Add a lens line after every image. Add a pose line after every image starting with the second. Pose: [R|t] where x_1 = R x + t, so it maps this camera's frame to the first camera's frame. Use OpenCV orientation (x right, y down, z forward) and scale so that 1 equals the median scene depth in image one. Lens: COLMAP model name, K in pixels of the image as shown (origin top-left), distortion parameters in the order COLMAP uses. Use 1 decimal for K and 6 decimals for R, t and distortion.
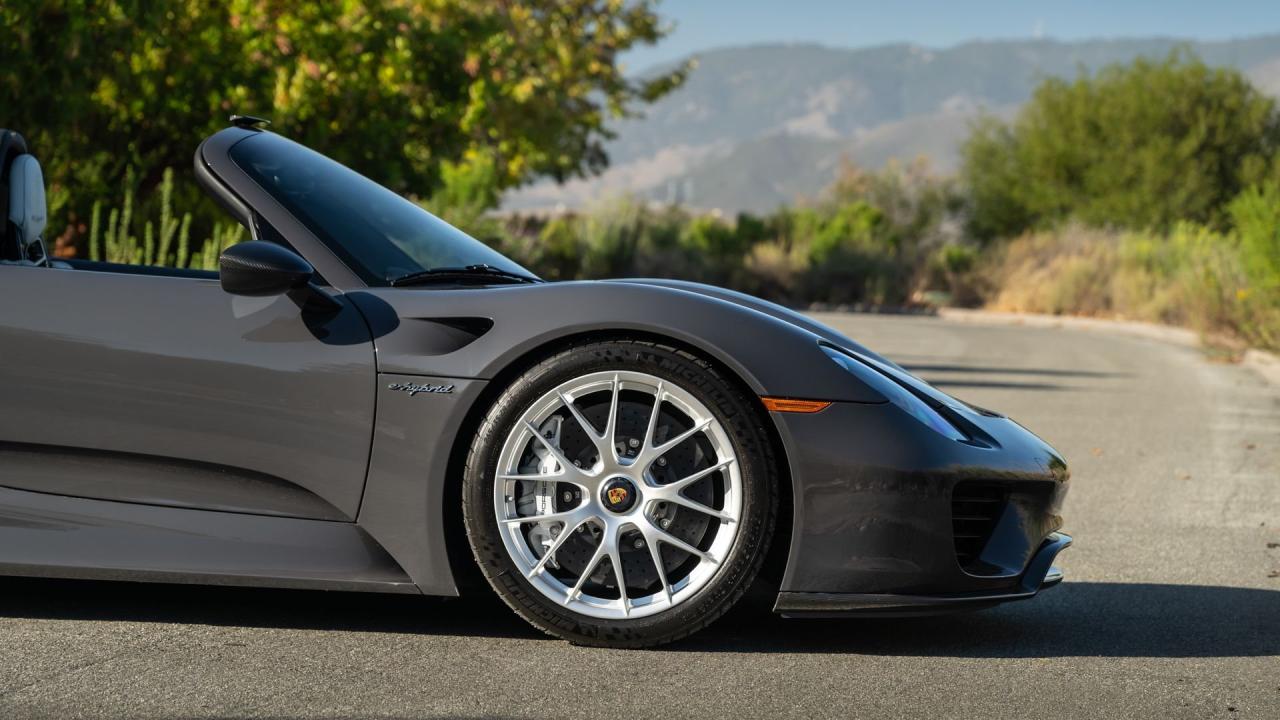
lens RADIAL K [[4270.8, 0, 593.2], [0, 4270.8, 360.9], [0, 0, 1]] dist [0.077762, -3.366121]
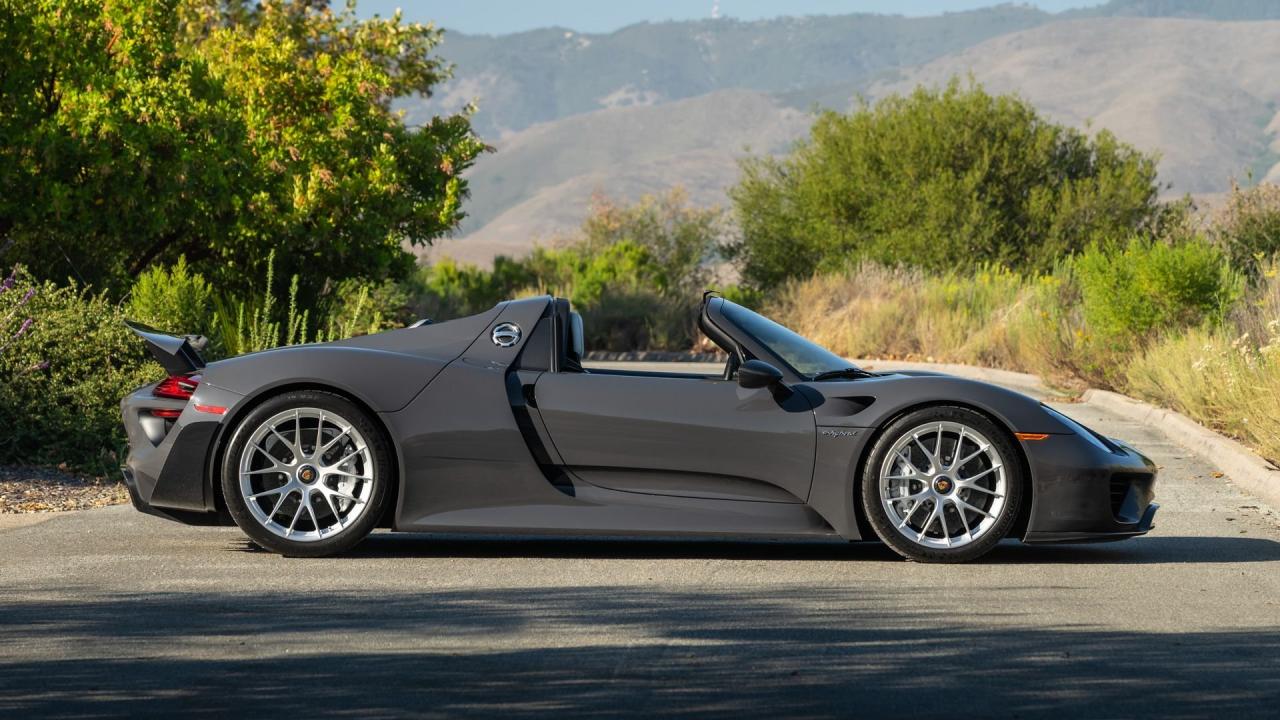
lens RADIAL K [[5154.9, 0, 640.0], [0, 5154.9, 360.0], [0, 0, 1]] dist [0.073898, -0.149193]
pose [[0.995581, -0.028250, 0.089557, -0.339695], [0.029101, 0.999543, -0.008215, -0.010398], [-0.089284, 0.010785, 0.995948, -1.331173]]
